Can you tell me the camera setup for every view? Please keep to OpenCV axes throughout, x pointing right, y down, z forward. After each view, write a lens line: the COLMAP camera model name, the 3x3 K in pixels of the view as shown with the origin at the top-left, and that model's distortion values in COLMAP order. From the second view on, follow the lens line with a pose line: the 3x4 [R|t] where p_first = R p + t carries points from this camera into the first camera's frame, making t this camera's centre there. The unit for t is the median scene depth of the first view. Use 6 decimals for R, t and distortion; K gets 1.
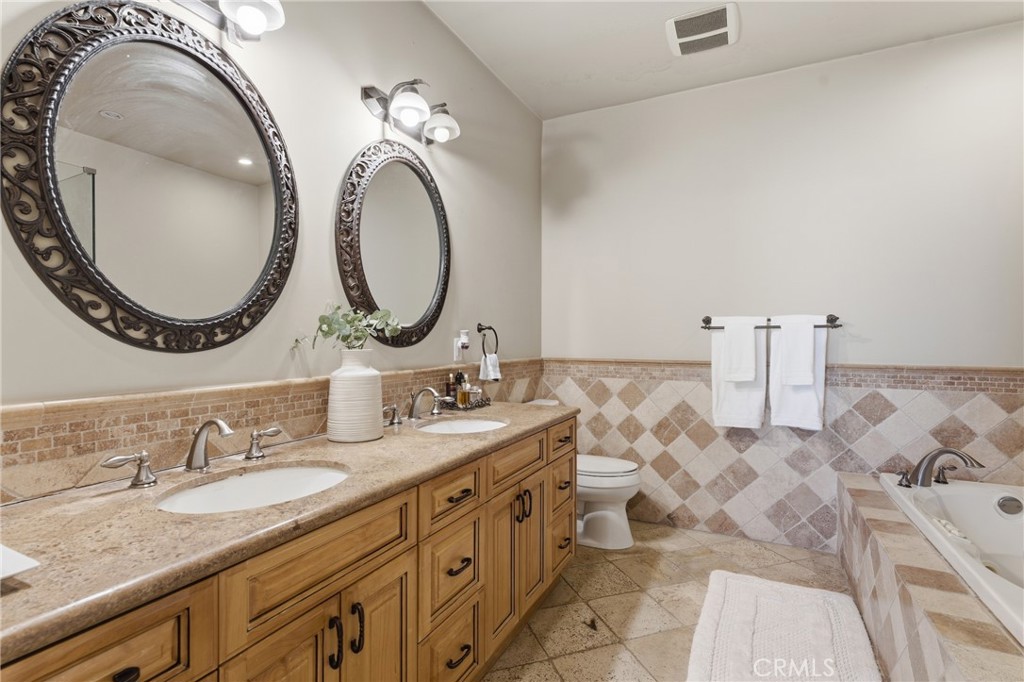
lens RADIAL K [[488.9, 0, 512.0], [0, 488.9, 341.0], [0, 0, 1]] dist [-0.000393, 0.000056]
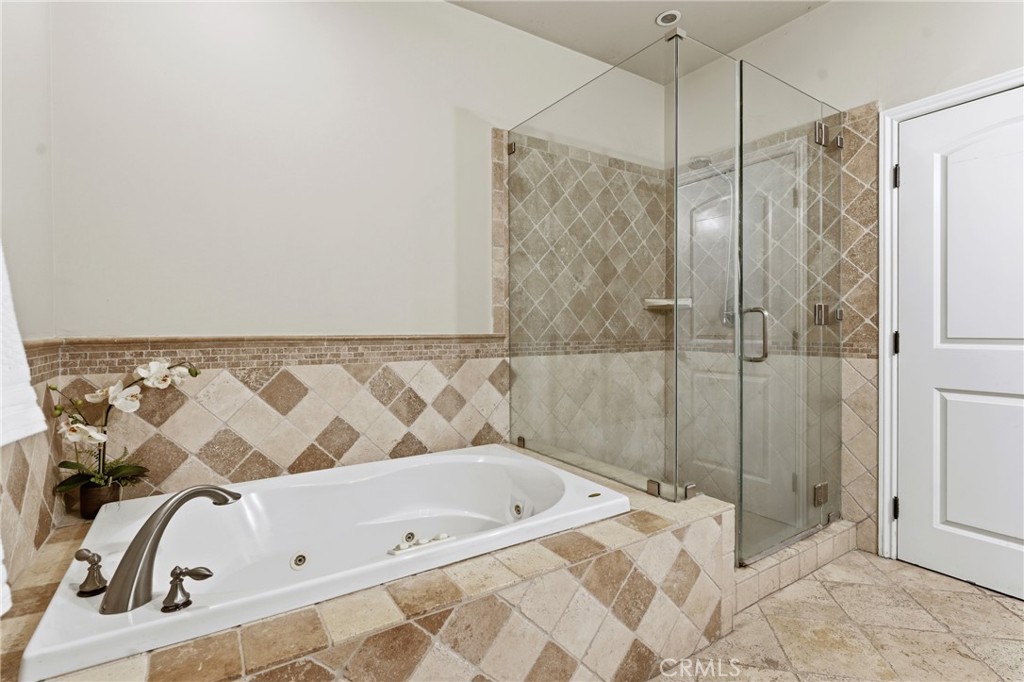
lens RADIAL K [[488.9, 0, 512.0], [0, 488.9, 341.0], [0, 0, 1]] dist [-0.000393, 0.000056]
pose [[-0.859000, -0.004257, 0.511959, 0.437403], [0.004630, 0.999860, 0.016083, 0.065486], [-0.511955, 0.016186, -0.858860, 1.748661]]
